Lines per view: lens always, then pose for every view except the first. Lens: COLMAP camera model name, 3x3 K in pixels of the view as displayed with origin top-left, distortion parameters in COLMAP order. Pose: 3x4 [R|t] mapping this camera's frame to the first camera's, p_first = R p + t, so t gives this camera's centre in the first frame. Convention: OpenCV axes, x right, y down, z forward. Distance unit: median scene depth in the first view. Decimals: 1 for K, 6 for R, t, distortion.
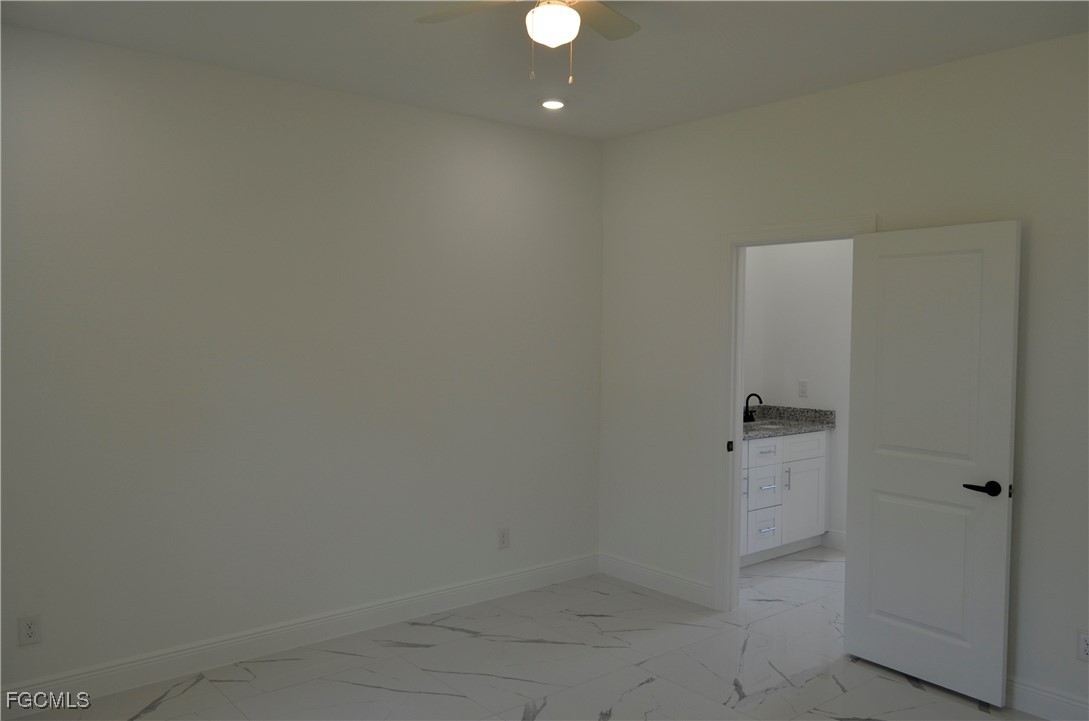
lens RADIAL K [[825.0, 0, 544.8], [0, 825.0, 362.3], [0, 0, 1]] dist [0.014073, 0.001798]
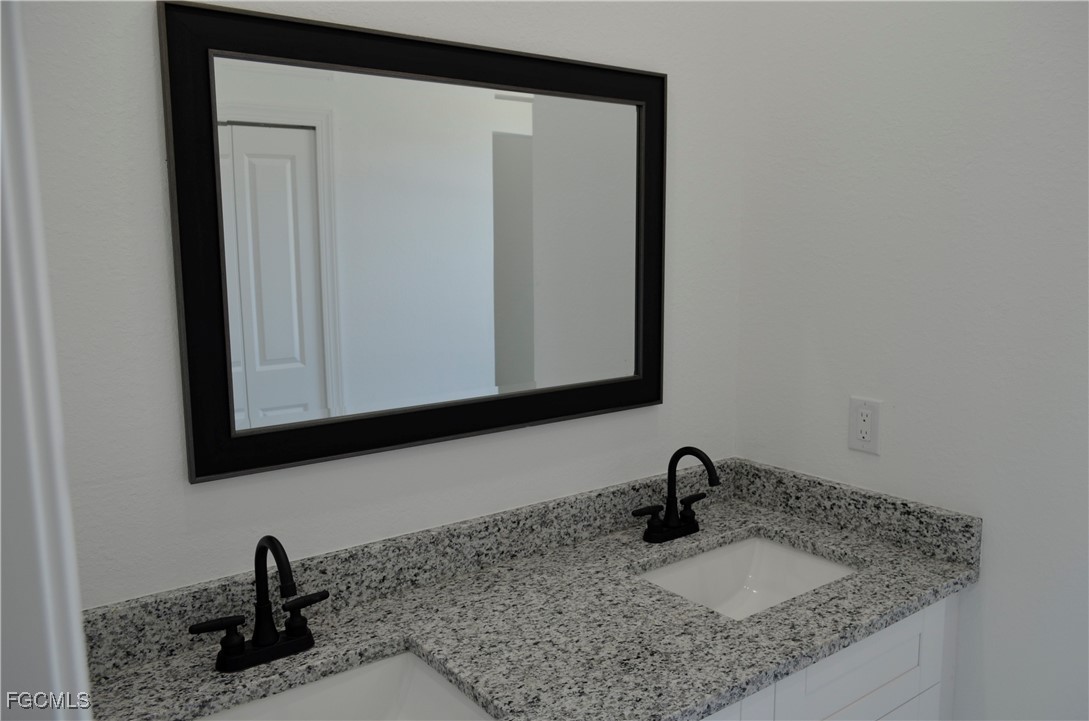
lens RADIAL K [[825.0, 0, 545.2], [0, 825.0, 357.8], [0, 0, 1]] dist [0.014073, 0.001798]
pose [[0.997376, -0.001784, -0.072377, 0.221848], [0.009560, 0.994188, 0.107230, -0.024615], [0.071766, -0.107641, 0.991596, 0.706185]]
